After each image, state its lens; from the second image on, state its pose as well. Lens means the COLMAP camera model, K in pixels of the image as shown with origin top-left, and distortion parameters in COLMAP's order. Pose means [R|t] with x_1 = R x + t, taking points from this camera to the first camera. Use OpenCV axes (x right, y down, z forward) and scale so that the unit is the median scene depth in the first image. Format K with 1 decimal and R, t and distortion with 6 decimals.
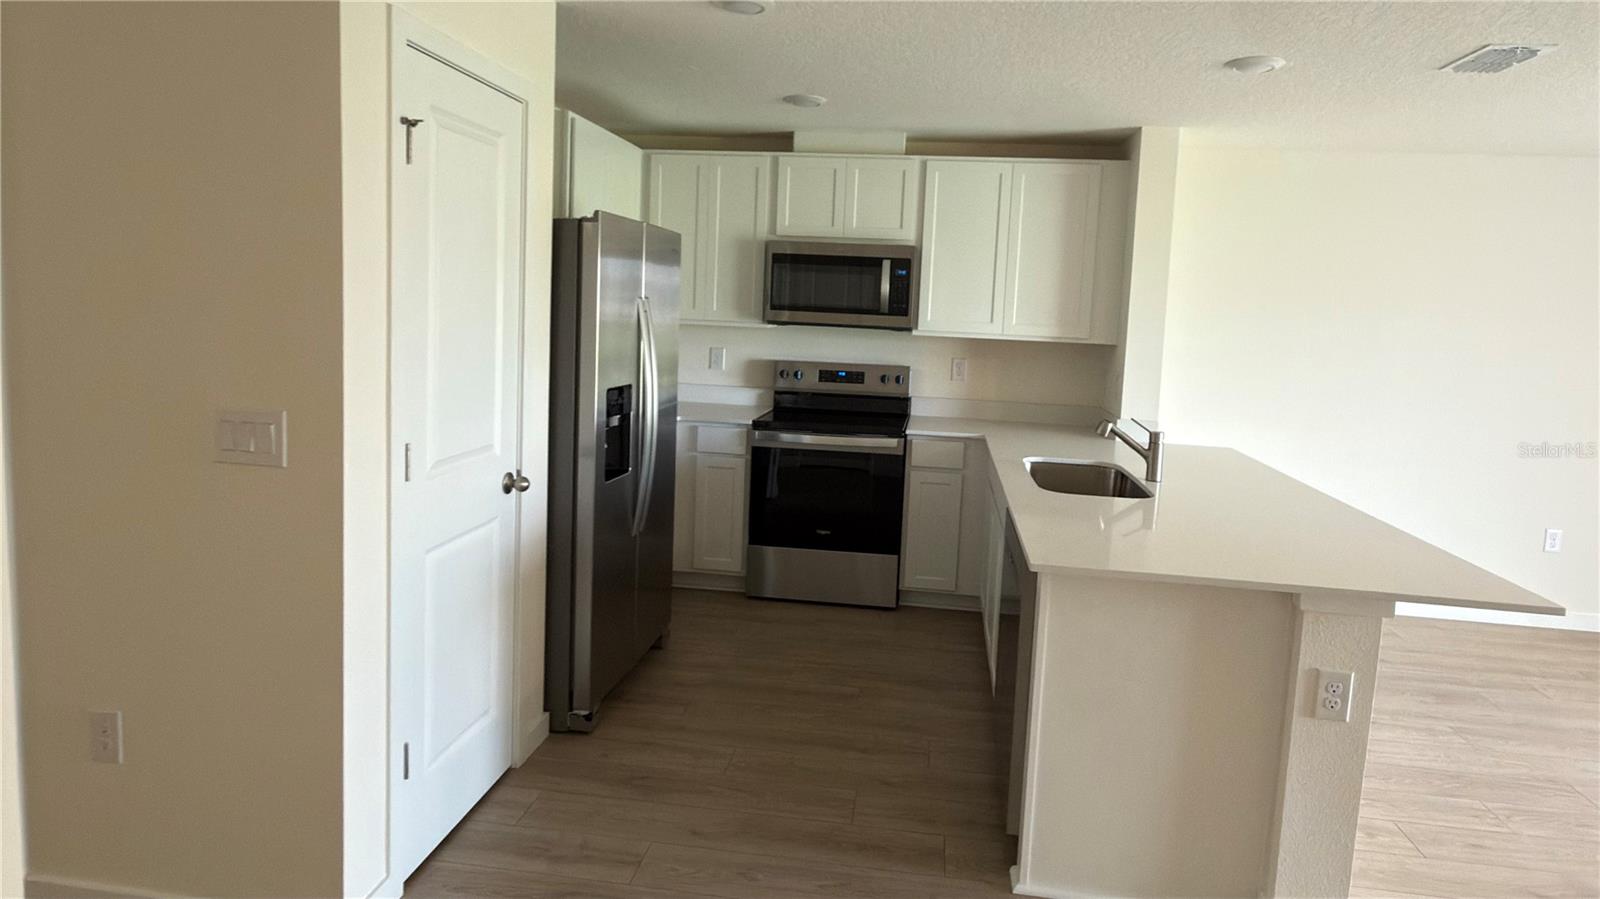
lens RADIAL K [[893.9, 0, 800.8], [0, 893.9, 410.8], [0, 0, 1]] dist [-0.000088, 0.000211]
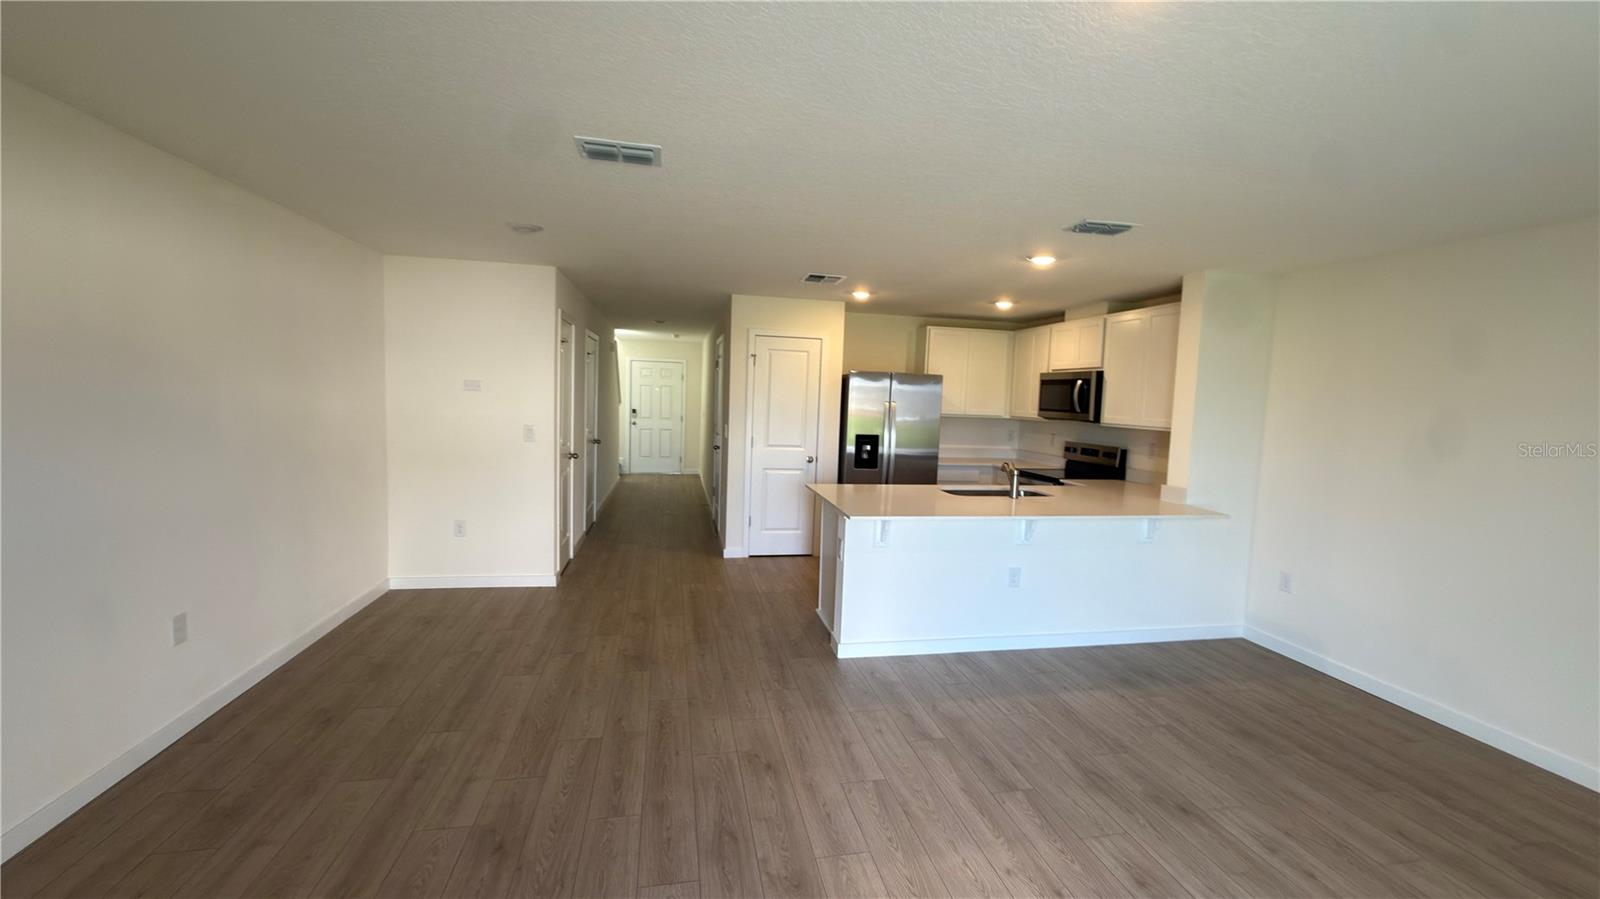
lens RADIAL K [[639.7, 0, 792.4], [0, 639.7, 447.3], [0, 0, 1]] dist [0.000884, 0.000051]
pose [[0.327010, 0.042602, -0.944060, 1.378313], [-0.134654, 0.990891, -0.001927, 0.040438], [0.935378, 0.127752, 0.329768, 0.157028]]
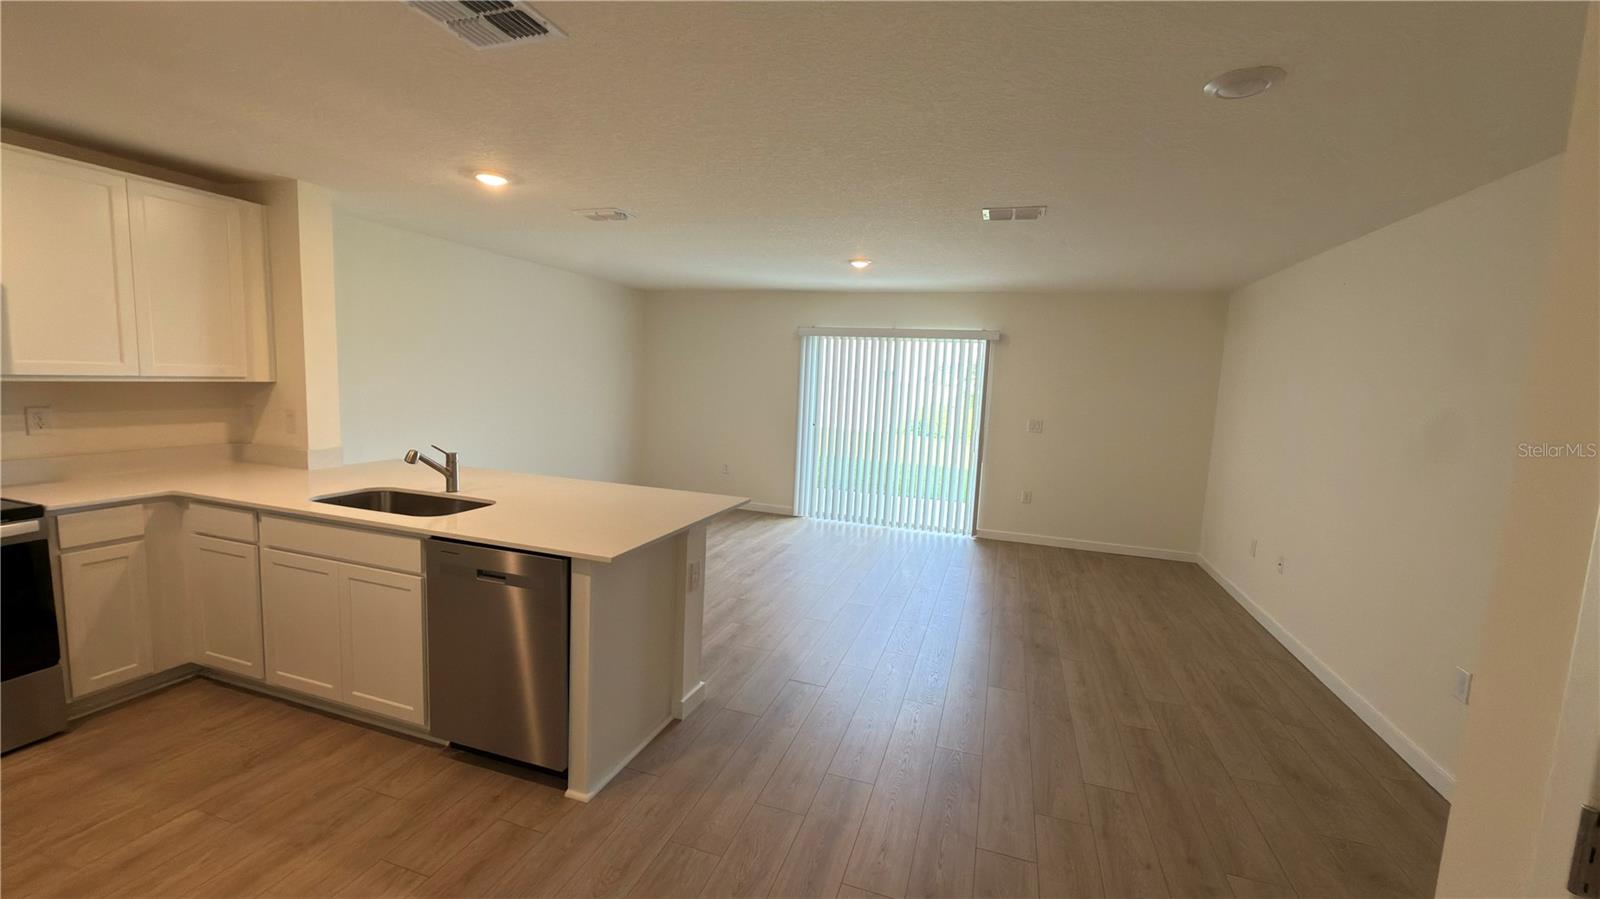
lens RADIAL K [[639.7, 0, 792.4], [0, 639.7, 447.3], [0, 0, 1]] dist [0.000884, 0.000051]
pose [[0.180665, -0.145548, 0.972716, -0.387242], [0.082115, 0.987769, 0.132549, -0.062625], [-0.980111, 0.055927, 0.190407, 0.330519]]
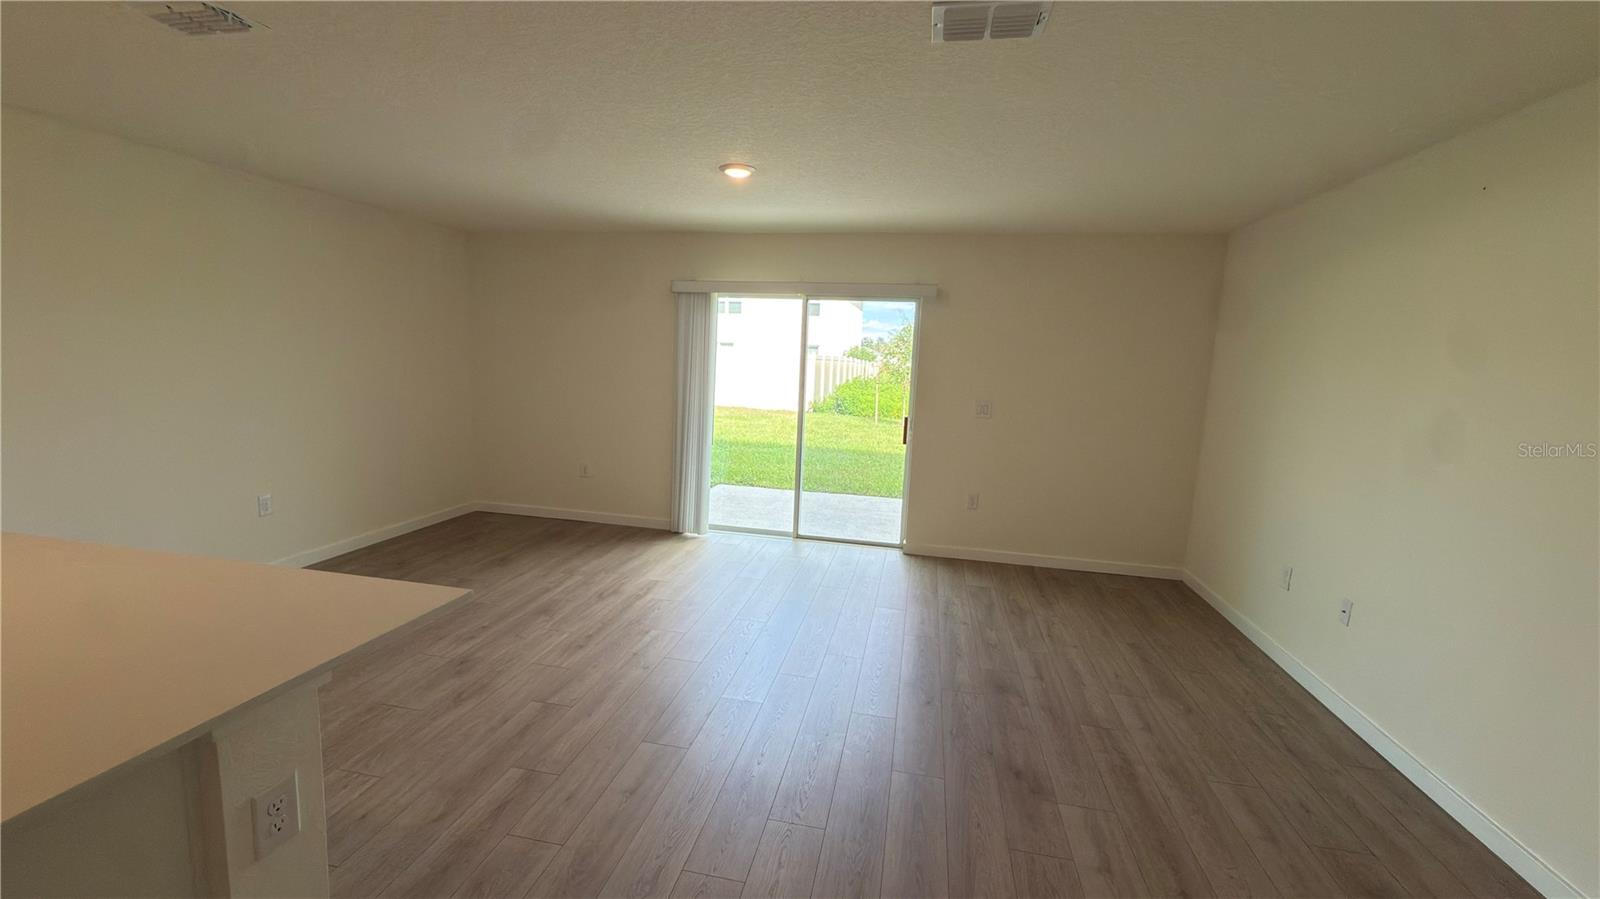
lens RADIAL K [[639.7, 0, 792.4], [0, 639.7, 447.3], [0, 0, 1]] dist [0.000884, 0.000051]
pose [[0.065579, -0.183531, 0.980824, 0.090086], [0.084890, 0.980403, 0.177776, -0.029084], [-0.994230, 0.071604, 0.079873, 0.305810]]
